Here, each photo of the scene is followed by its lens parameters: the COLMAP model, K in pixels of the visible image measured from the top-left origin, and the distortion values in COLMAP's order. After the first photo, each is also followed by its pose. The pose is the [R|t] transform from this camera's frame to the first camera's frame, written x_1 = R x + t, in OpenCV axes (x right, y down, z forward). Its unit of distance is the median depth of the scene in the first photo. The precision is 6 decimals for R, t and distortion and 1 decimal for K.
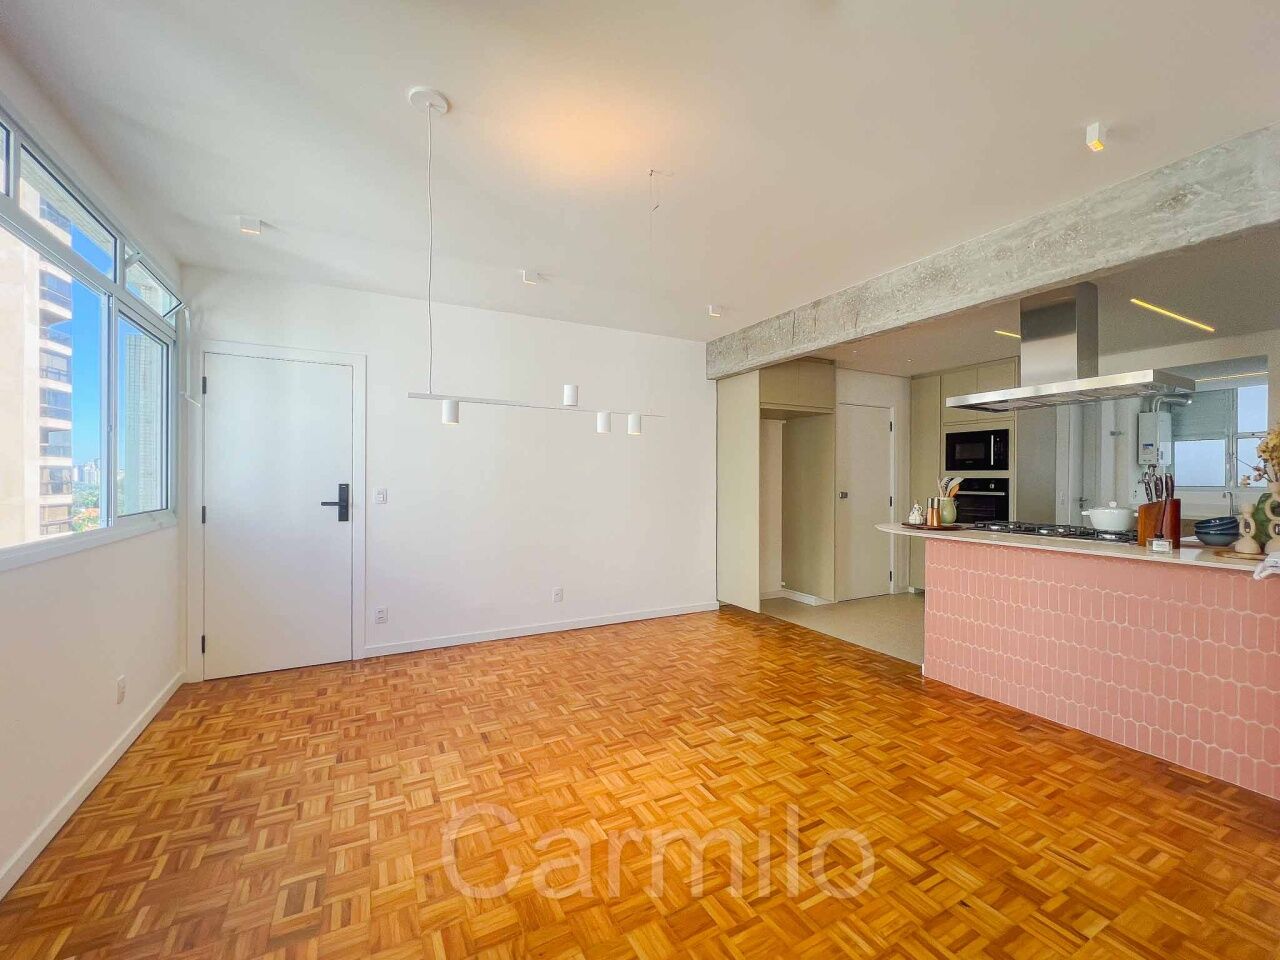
lens RADIAL K [[519.3, 0, 626.8], [0, 519.3, 481.0], [0, 0, 1]] dist [-0.002611, 0.001388]
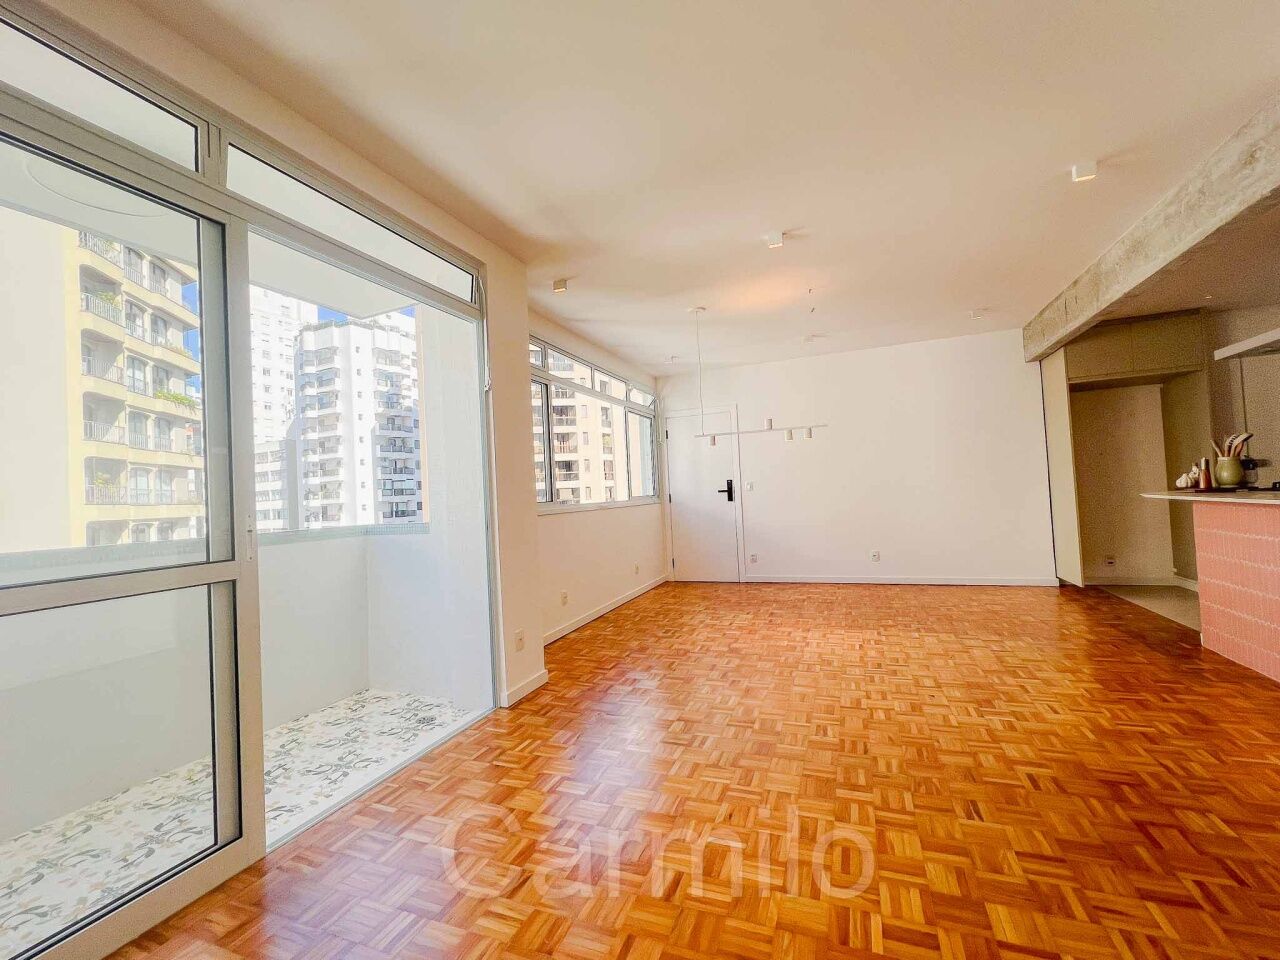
lens RADIAL K [[519.3, 0, 645.0], [0, 519.3, 476.1], [0, 0, 1]] dist [-0.002611, 0.001388]
pose [[0.653214, -0.061174, -0.754698, 0.676038], [0.048561, 0.998064, -0.038869, 0.054908], [0.755615, -0.011259, 0.654920, -0.411590]]
